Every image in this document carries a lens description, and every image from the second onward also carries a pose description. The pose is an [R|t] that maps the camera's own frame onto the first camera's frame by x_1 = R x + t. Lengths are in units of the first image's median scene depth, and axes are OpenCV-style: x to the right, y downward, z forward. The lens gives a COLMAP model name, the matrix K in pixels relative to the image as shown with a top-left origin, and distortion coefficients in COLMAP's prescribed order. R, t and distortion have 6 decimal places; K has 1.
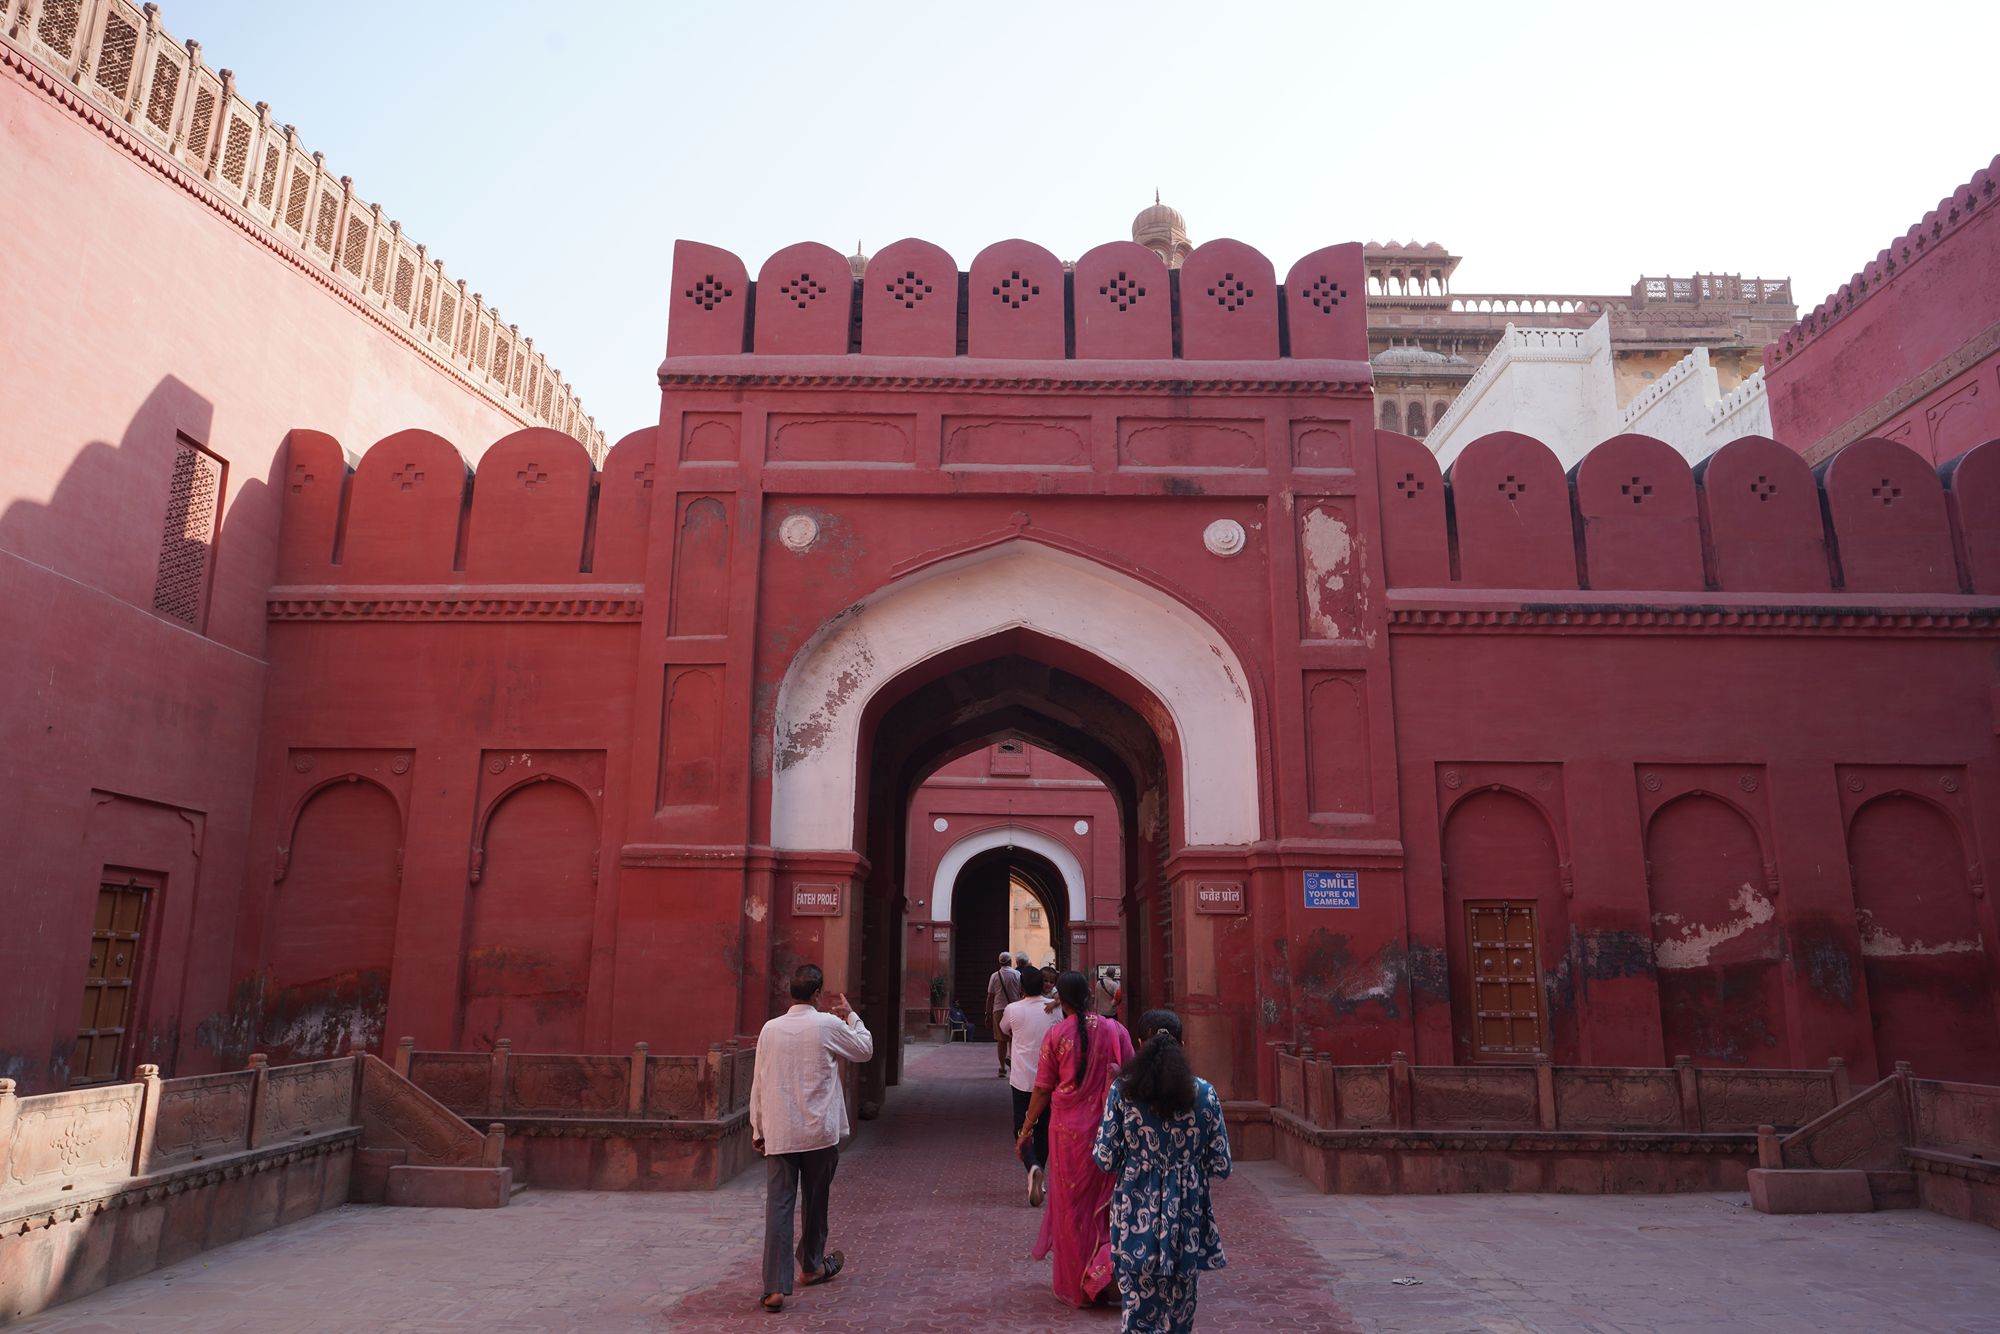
lens RADIAL K [[1289.8, 0, 997.6], [0, 1289.8, 680.8], [0, 0, 1]] dist [-0.028319, 0.023729]
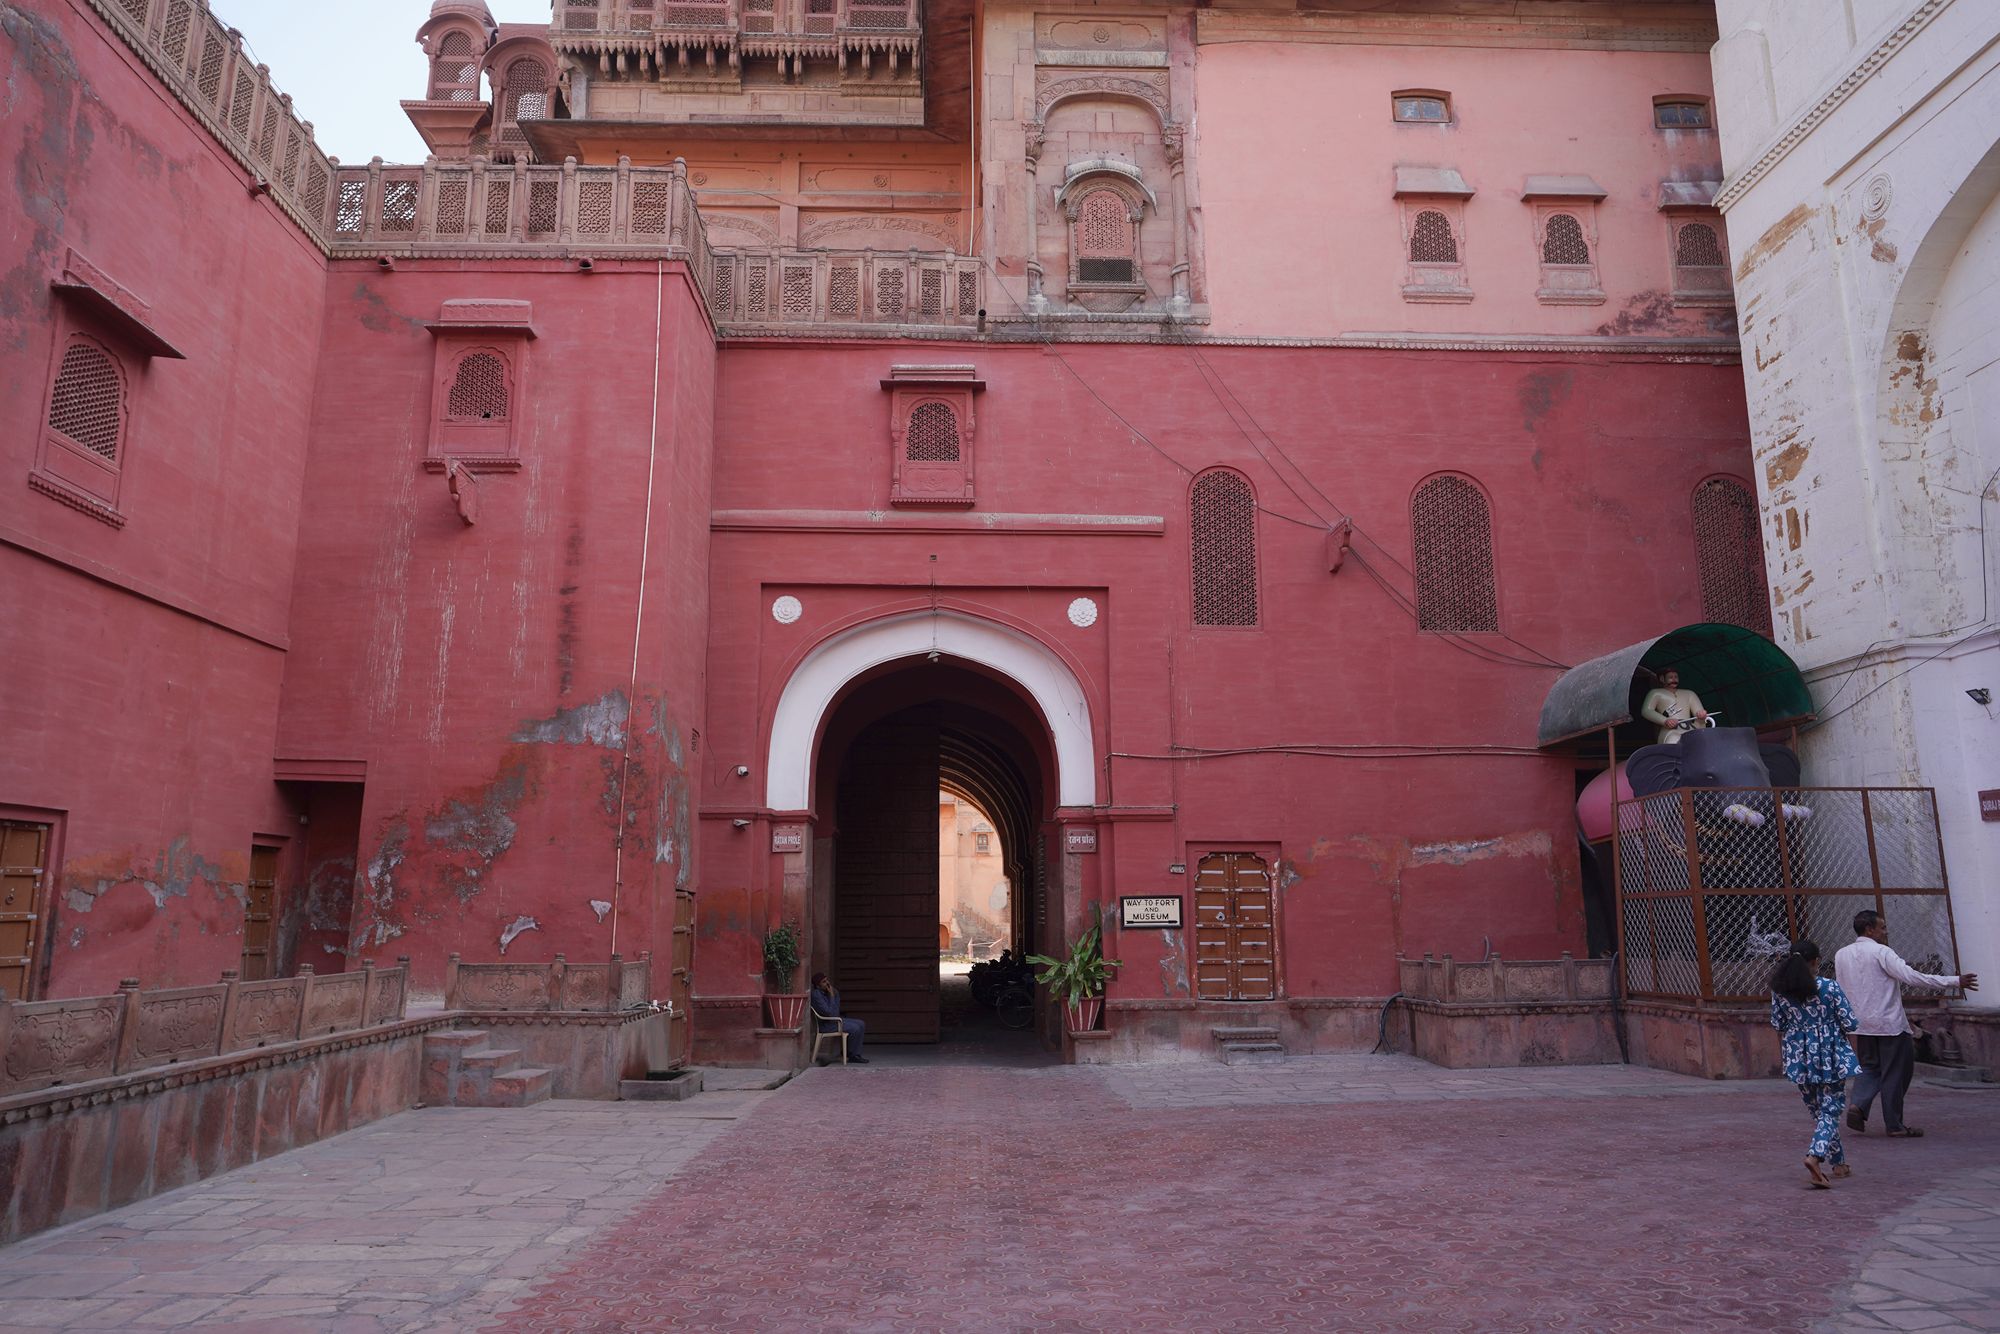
lens RADIAL K [[1289.8, 0, 997.6], [0, 1289.8, 680.8], [0, 0, 1]] dist [-0.028319, 0.023729]
pose [[0.999129, -0.008151, 0.040929, 0.013740], [0.006229, 0.998881, 0.046872, 0.116752], [-0.041265, -0.046577, 0.998062, 0.524600]]
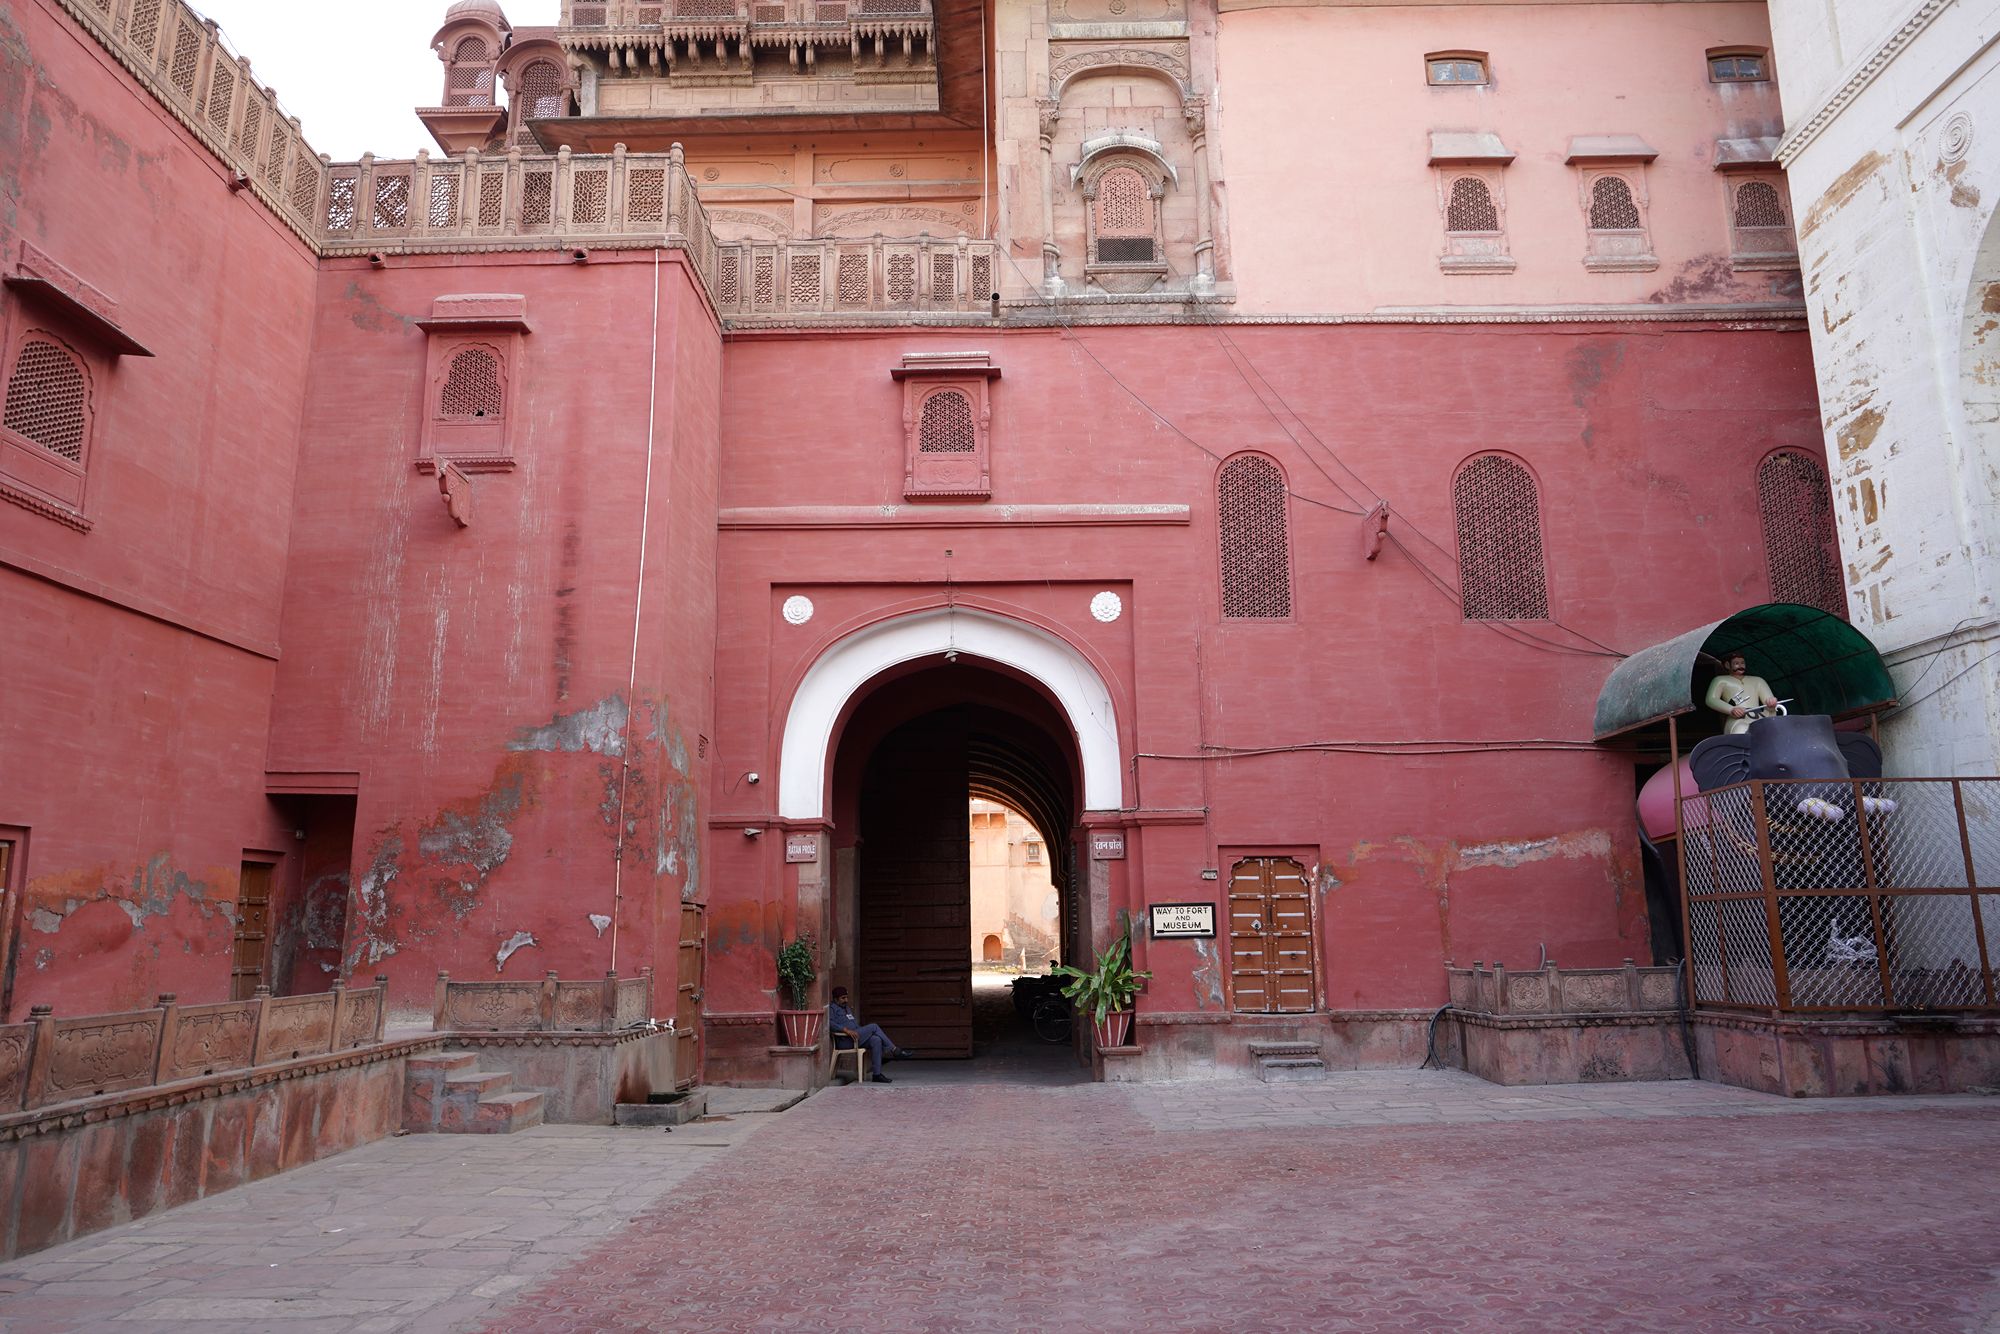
lens RADIAL K [[1291.2, 0, 1000.4], [0, 1291.2, 682.5], [0, 0, 1]] dist [-0.026837, 0.025098]
pose [[0.999678, -0.025308, 0.001604, 0.026254], [0.025223, 0.998863, 0.040458, 0.121340], [-0.002626, -0.040405, 0.999180, 0.544452]]
